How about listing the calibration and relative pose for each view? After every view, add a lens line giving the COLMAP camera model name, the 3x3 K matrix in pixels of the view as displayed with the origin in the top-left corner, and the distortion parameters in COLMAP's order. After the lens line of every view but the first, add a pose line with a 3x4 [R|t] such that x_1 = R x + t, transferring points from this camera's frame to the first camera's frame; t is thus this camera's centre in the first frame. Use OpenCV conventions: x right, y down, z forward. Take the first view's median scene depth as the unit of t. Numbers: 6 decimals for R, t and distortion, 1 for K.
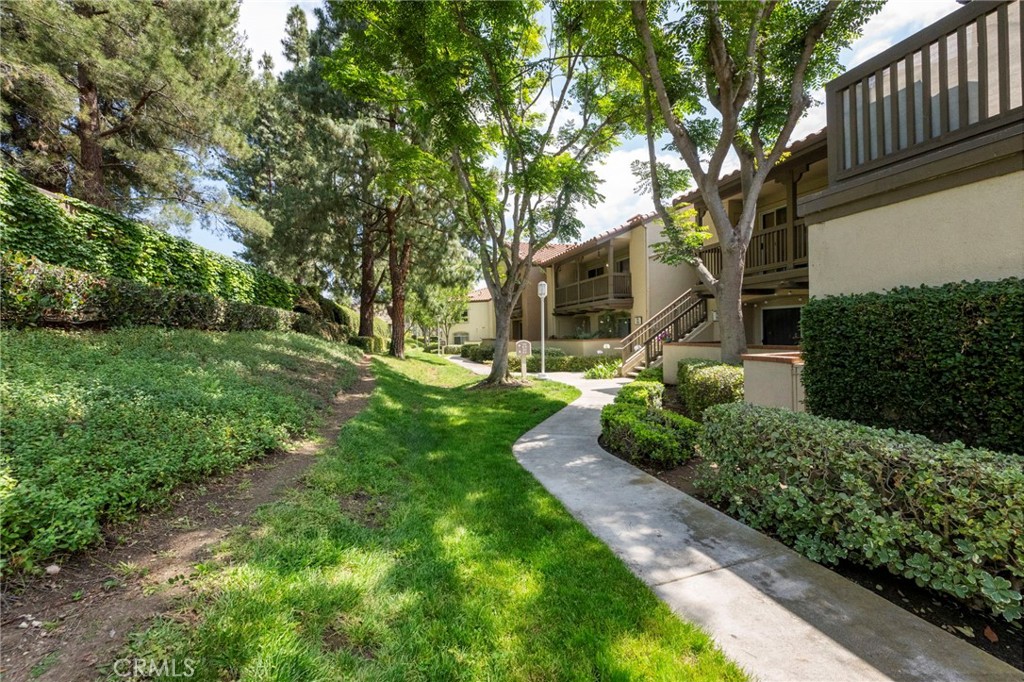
lens RADIAL K [[412.2, 0, 512.7], [0, 412.2, 338.9], [0, 0, 1]] dist [0.002954, -0.000529]
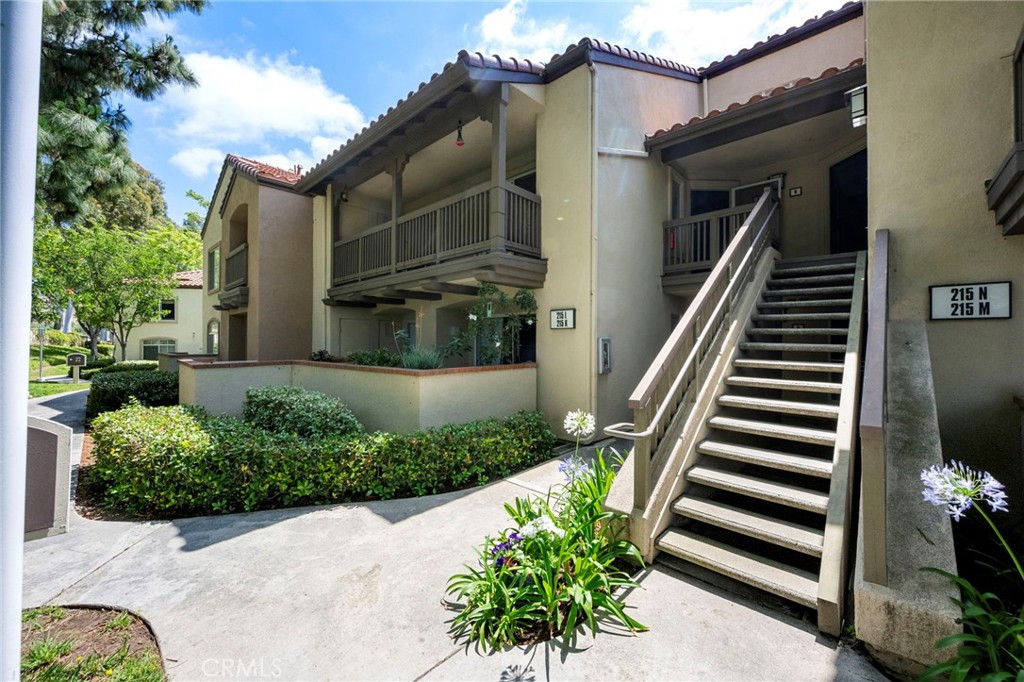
lens RADIAL K [[412.2, 0, 512.7], [0, 412.2, 338.9], [0, 0, 1]] dist [0.002954, -0.000529]
pose [[0.873442, 0.025276, 0.486272, 0.056990], [-0.014165, 0.999548, -0.026512, -0.011318], [-0.486722, 0.016268, 0.873405, 0.490582]]
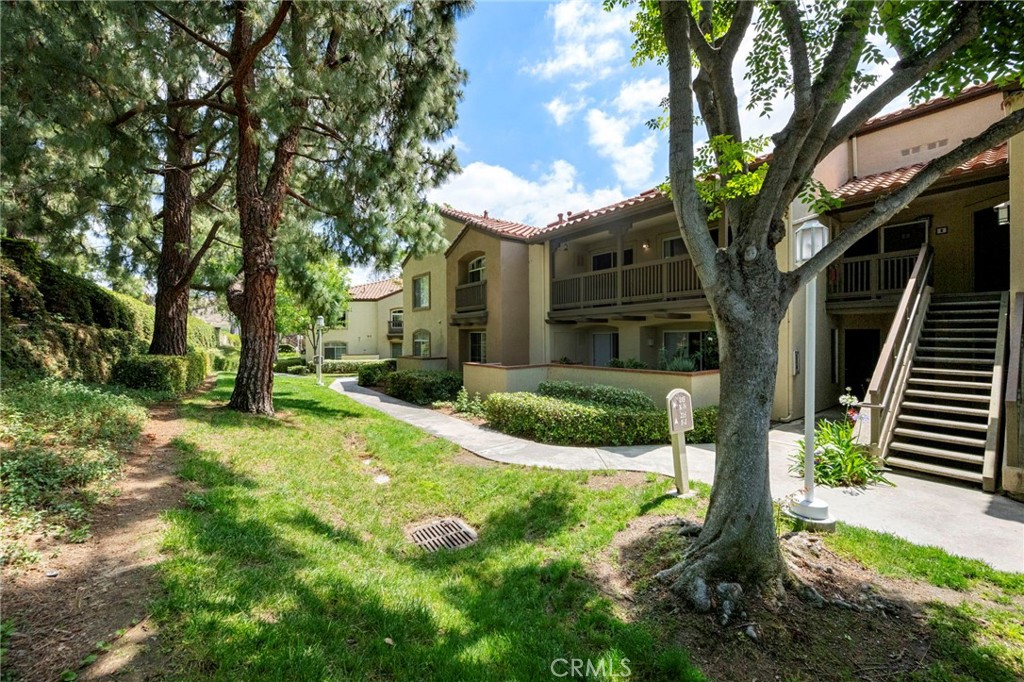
lens RADIAL K [[412.2, 0, 512.7], [0, 412.2, 338.9], [0, 0, 1]] dist [0.002954, -0.000529]
pose [[0.943170, 0.016699, 0.331892, -0.137962], [-0.011160, 0.999765, -0.018587, -0.020564], [-0.332125, 0.013827, 0.943134, 0.417418]]
